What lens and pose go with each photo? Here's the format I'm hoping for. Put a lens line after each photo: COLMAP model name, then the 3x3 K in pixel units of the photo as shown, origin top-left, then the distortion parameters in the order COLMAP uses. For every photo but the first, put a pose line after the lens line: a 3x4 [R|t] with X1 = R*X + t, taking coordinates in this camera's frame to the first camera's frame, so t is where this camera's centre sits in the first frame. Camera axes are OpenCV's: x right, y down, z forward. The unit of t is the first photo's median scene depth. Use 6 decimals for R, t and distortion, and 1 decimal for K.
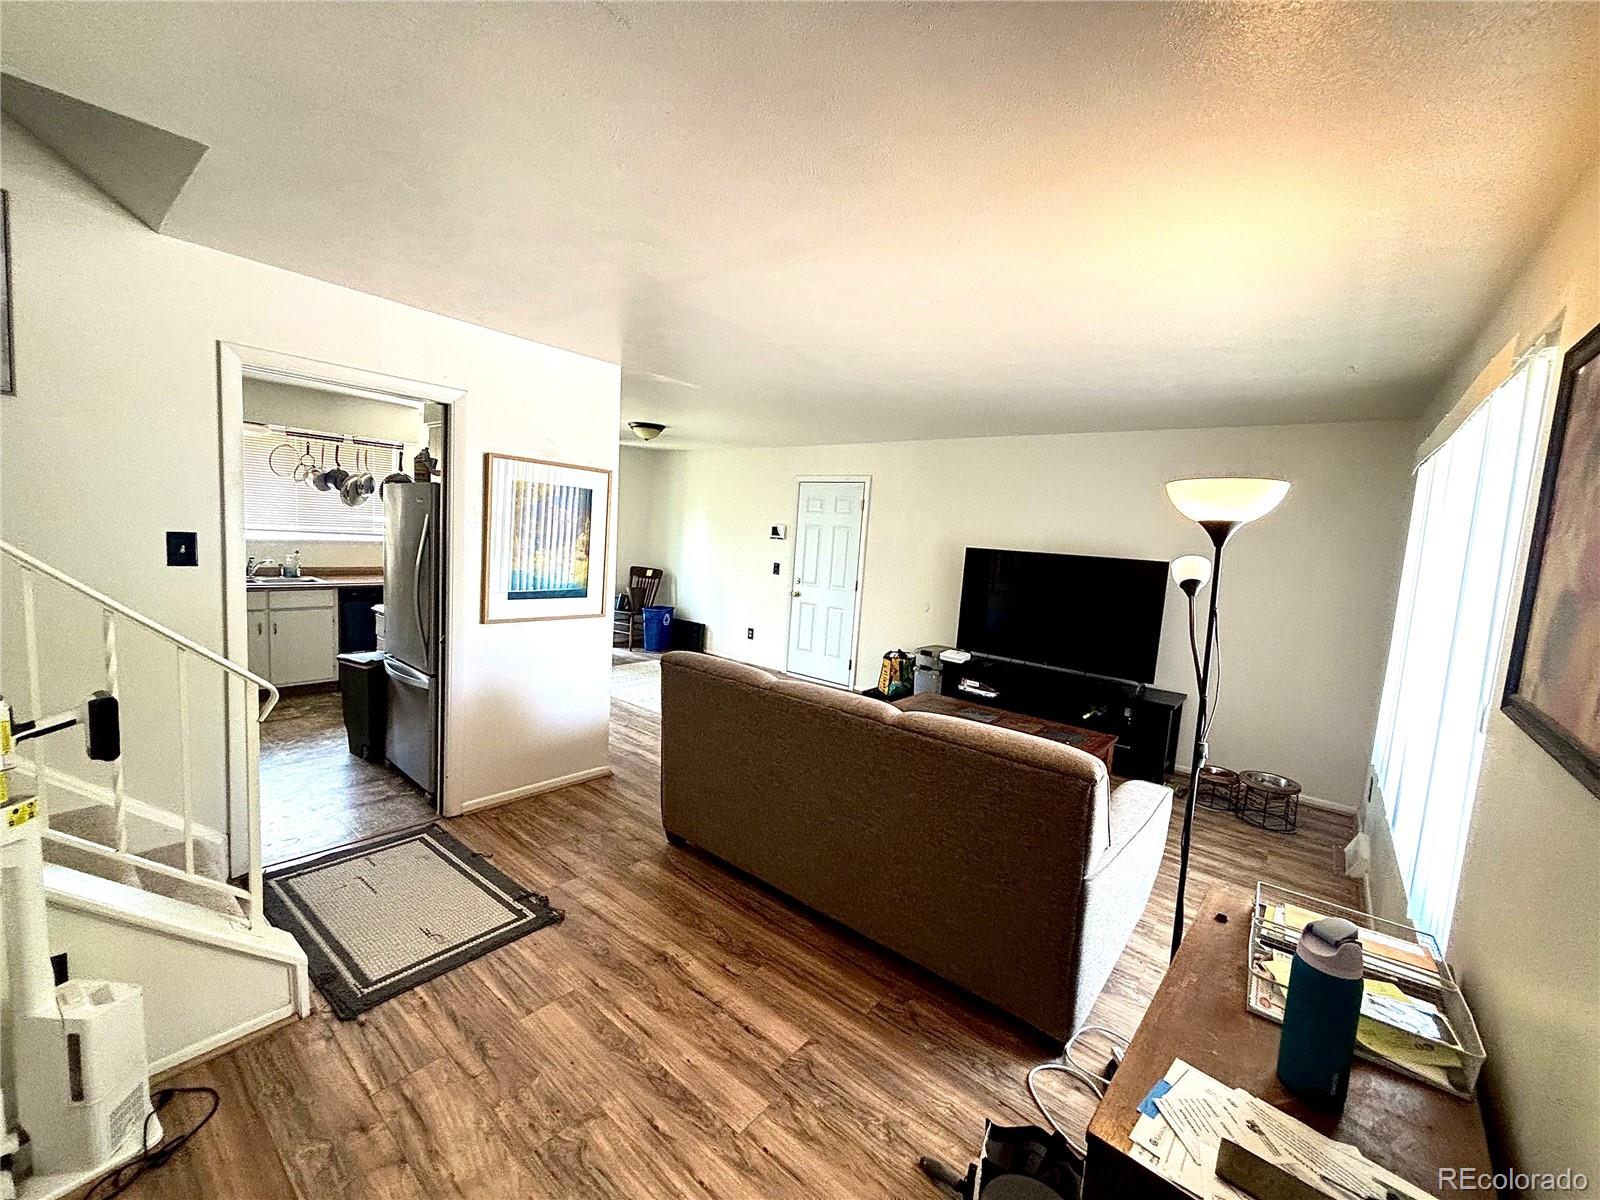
lens RADIAL K [[655.6, 0, 799.2], [0, 655.6, 600.5], [0, 0, 1]] dist [0.003237, -0.001921]
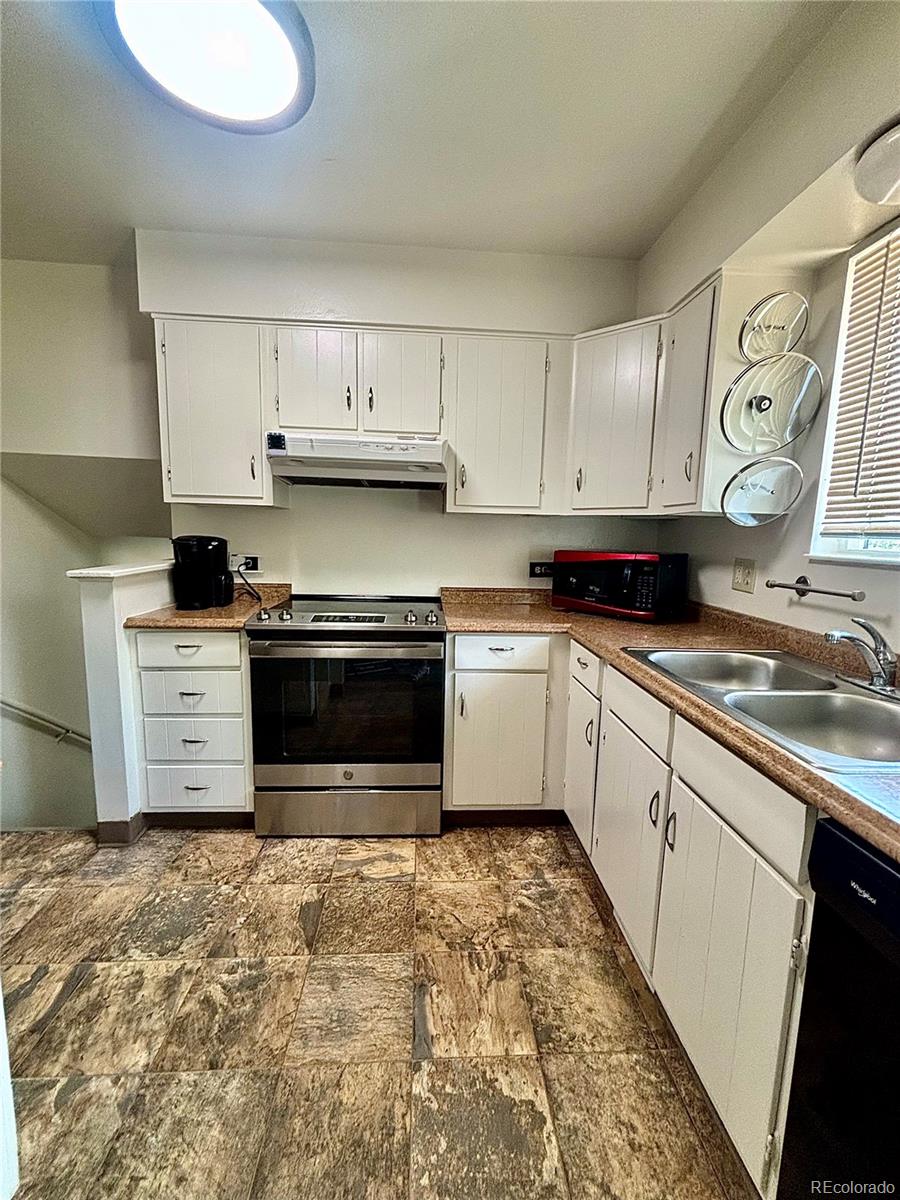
lens RADIAL K [[491.7, 0, 454.3], [0, 491.7, 599.8], [0, 0, 1]] dist [0.003237, -0.001921]
pose [[-0.720902, 0.009564, -0.692971, -0.516420], [-0.145259, 0.975610, 0.164578, -0.082680], [0.677643, 0.219305, -0.701930, 0.984771]]
